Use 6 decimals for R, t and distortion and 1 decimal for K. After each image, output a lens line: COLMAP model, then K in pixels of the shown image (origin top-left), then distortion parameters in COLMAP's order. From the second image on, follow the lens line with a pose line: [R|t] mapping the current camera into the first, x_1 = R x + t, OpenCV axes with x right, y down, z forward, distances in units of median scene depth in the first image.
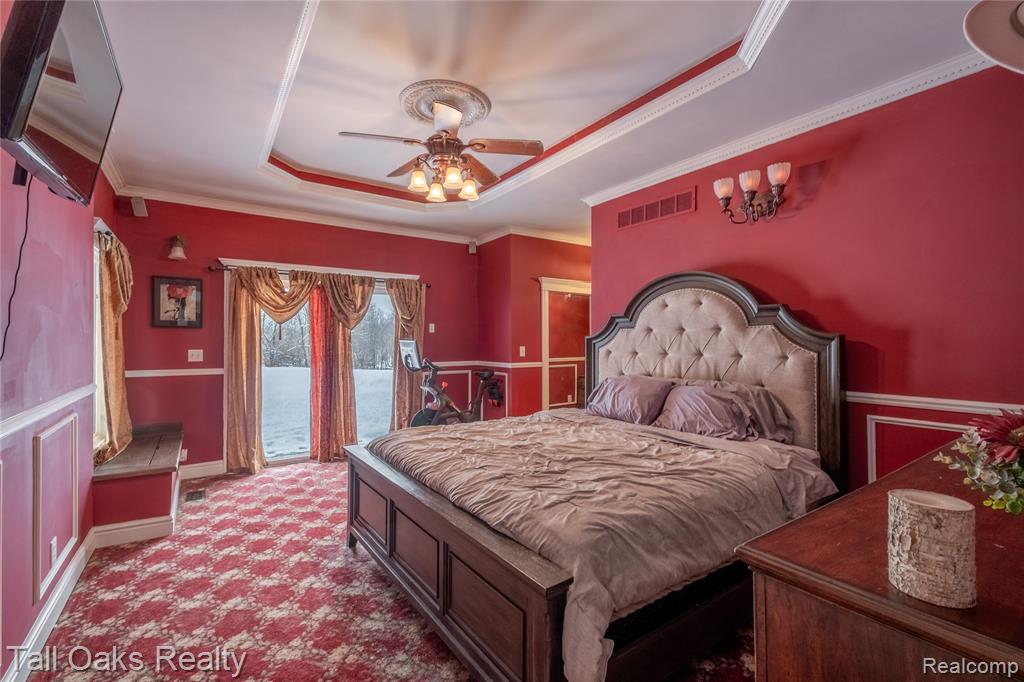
lens RADIAL K [[440.9, 0, 516.6], [0, 440.9, 338.2], [0, 0, 1]] dist [0.017409, 0.000085]
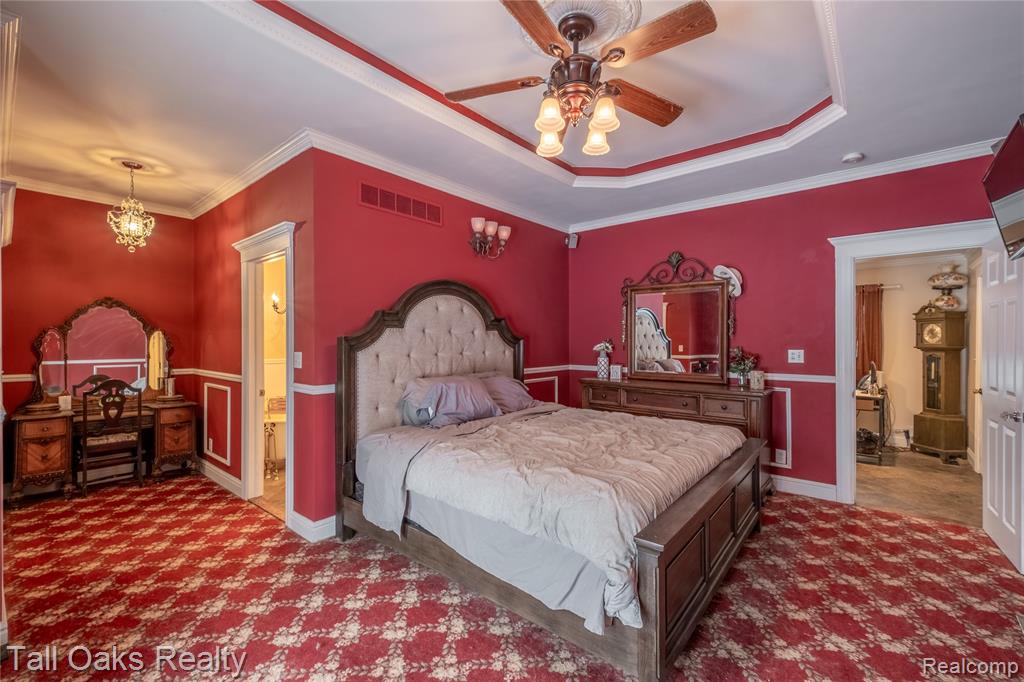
lens RADIAL K [[440.9, 0, 516.6], [0, 440.9, 338.2], [0, 0, 1]] dist [0.017409, 0.000085]
pose [[-0.259191, 0.001002, 0.965826, -0.953735], [-0.001979, 0.999997, -0.001569, -0.001068], [-0.965824, -0.002318, -0.259188, 1.445468]]
